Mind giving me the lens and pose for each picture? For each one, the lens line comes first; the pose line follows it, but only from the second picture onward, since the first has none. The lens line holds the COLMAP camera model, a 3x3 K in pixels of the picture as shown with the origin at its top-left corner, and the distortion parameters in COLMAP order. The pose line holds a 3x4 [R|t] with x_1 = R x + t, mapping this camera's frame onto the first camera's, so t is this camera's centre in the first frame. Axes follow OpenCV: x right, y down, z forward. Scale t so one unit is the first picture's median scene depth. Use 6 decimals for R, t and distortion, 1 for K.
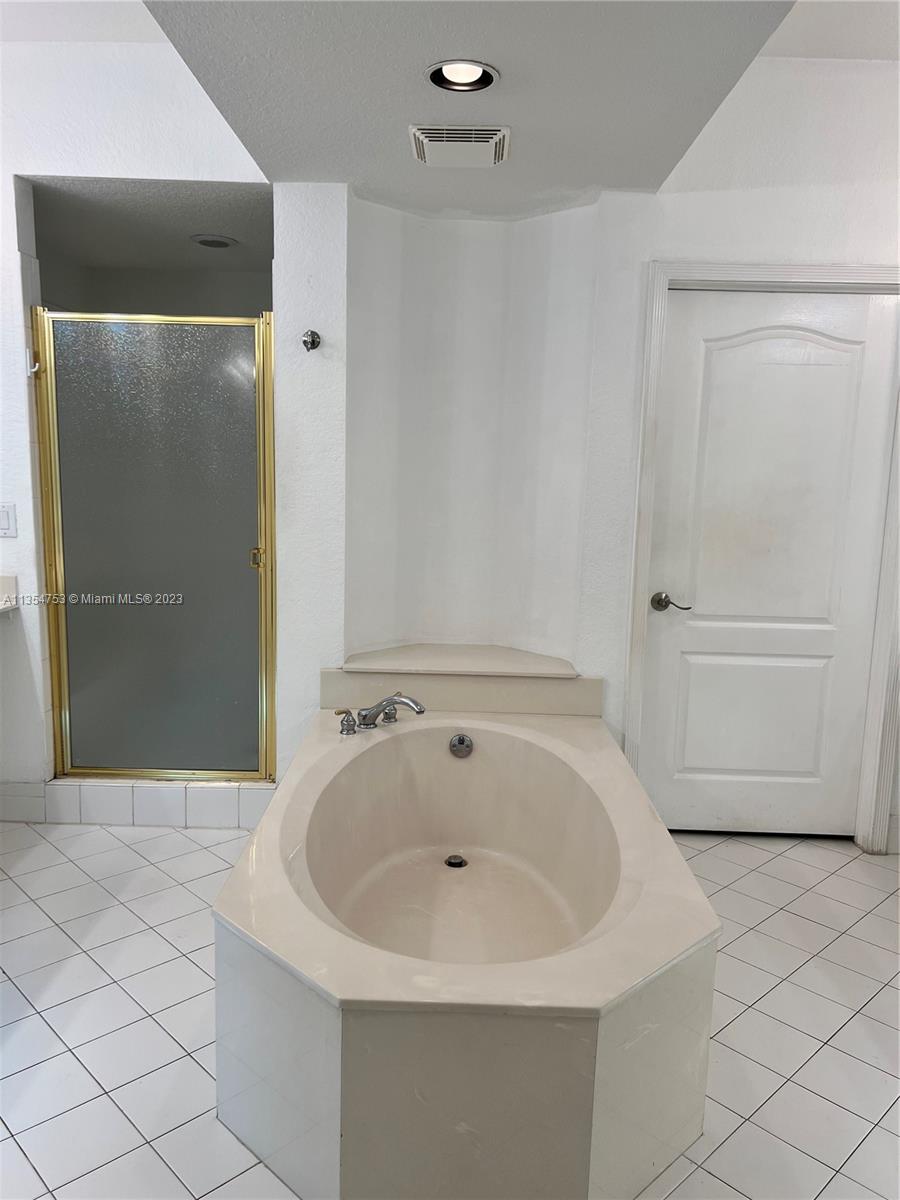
lens RADIAL K [[899.7, 0, 433.4], [0, 899.7, 608.1], [0, 0, 1]] dist [0.062692, -0.062135]
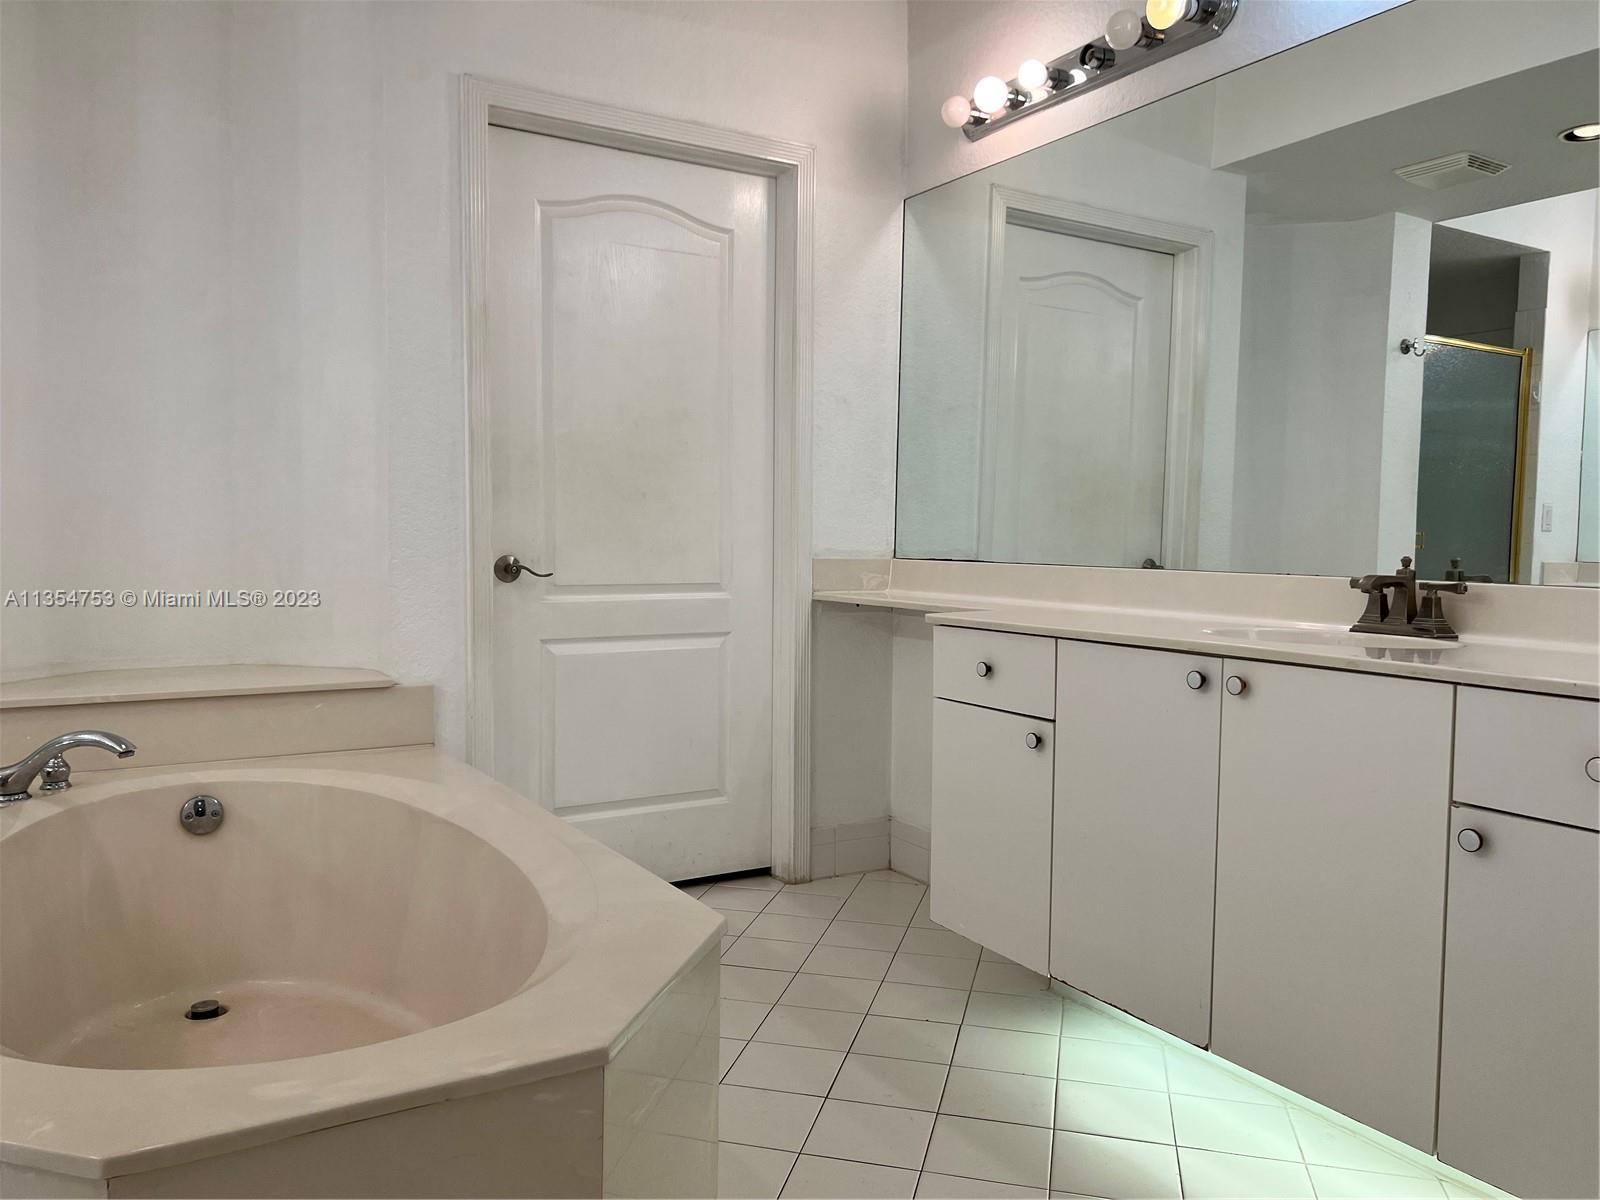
lens RADIAL K [[1199.5, 0, 769.1], [0, 1199.5, 616.6], [0, 0, 1]] dist [0.062692, -0.062135]
pose [[0.849129, -0.042383, 0.526482, -0.066067], [0.091433, 0.993522, -0.067486, 0.111664], [-0.520211, 0.105442, 0.847503, 0.122131]]
